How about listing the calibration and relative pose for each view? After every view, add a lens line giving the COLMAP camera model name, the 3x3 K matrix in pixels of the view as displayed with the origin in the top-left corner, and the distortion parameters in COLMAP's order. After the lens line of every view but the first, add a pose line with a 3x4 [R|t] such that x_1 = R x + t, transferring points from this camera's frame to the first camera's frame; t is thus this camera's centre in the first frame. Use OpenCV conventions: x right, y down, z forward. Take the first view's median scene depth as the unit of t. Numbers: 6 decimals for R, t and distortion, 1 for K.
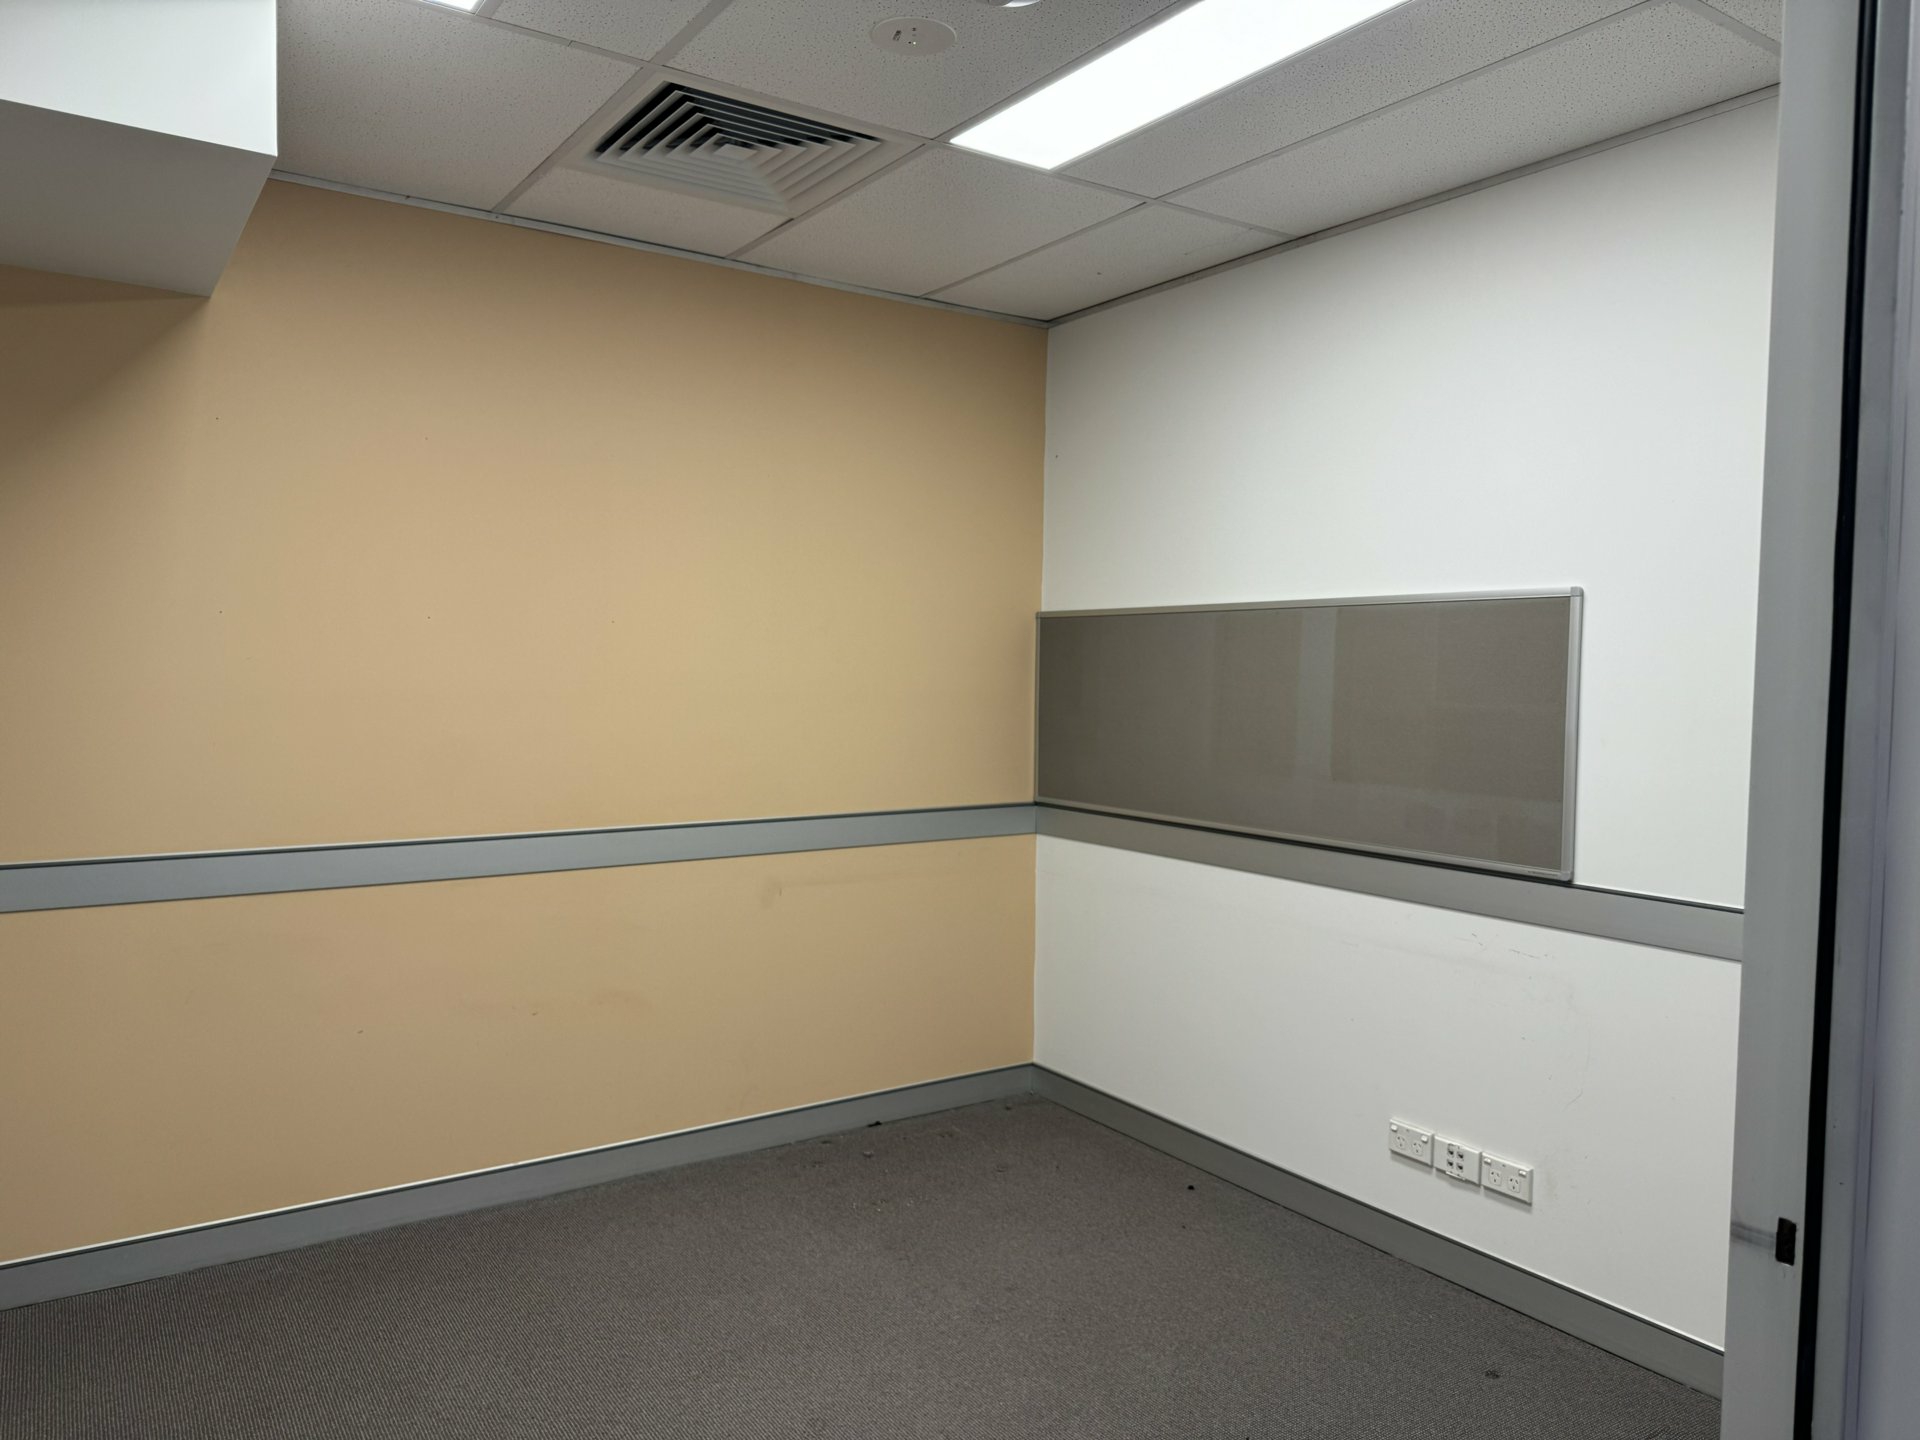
lens RADIAL K [[1358.7, 0, 959.6], [0, 1358.7, 729.7], [0, 0, 1]] dist [0.042303, -0.058434]
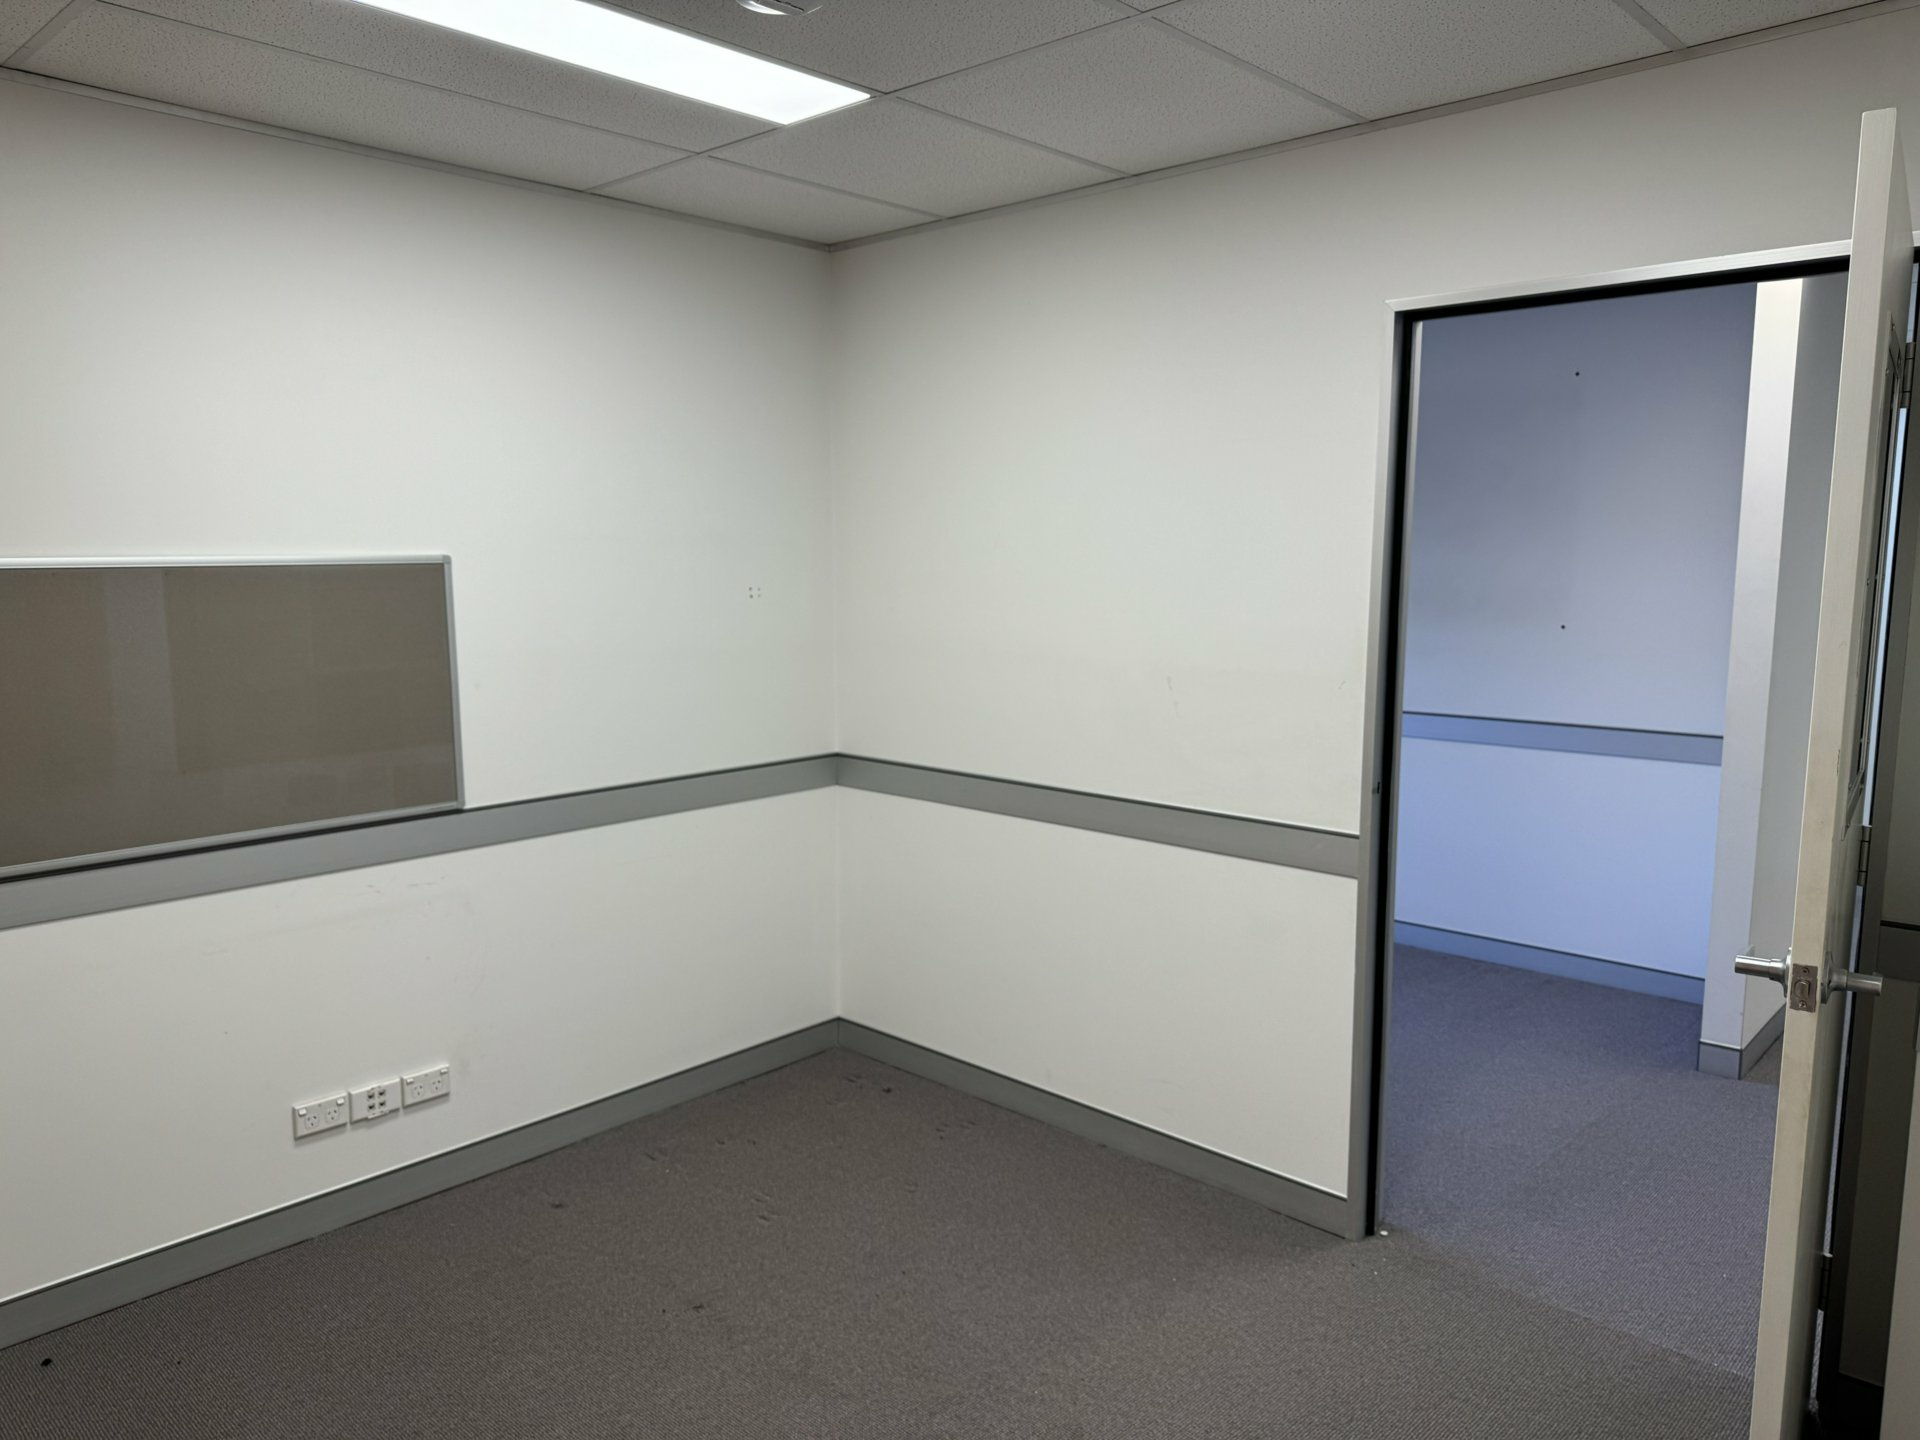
lens RADIAL K [[1358.7, 0, 955.8], [0, 1358.7, 714.3], [0, 0, 1]] dist [0.042303, -0.058434]
pose [[-0.222867, -0.136494, 0.965246, -0.702674], [0.043451, 0.987774, 0.149712, -0.114726], [-0.973880, 0.075307, -0.214211, 0.764003]]
